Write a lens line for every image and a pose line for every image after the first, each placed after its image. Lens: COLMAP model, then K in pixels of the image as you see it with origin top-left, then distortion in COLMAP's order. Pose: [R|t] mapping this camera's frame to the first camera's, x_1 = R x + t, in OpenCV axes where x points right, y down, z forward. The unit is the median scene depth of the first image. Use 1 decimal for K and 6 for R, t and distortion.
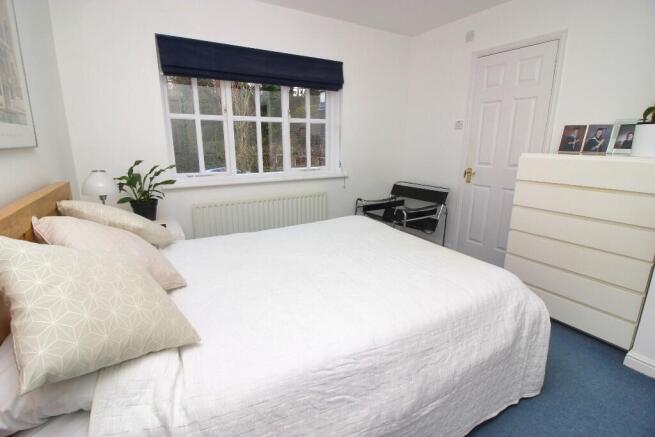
lens RADIAL K [[306.0, 0, 327.7], [0, 306.0, 208.2], [0, 0, 1]] dist [0.003165, 0.000105]
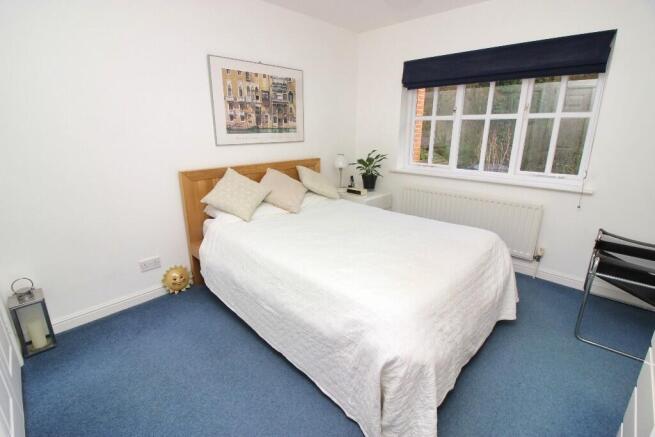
lens RADIAL K [[303.4, 0, 327.5], [0, 303.4, 218.5], [0, 0, 1]] dist [-0.047246, -0.000032]
pose [[0.249982, 0.262503, -0.931988, 0.628887], [-0.210989, 0.954186, 0.212162, -0.071895], [0.944983, 0.143603, 0.293914, 0.273373]]
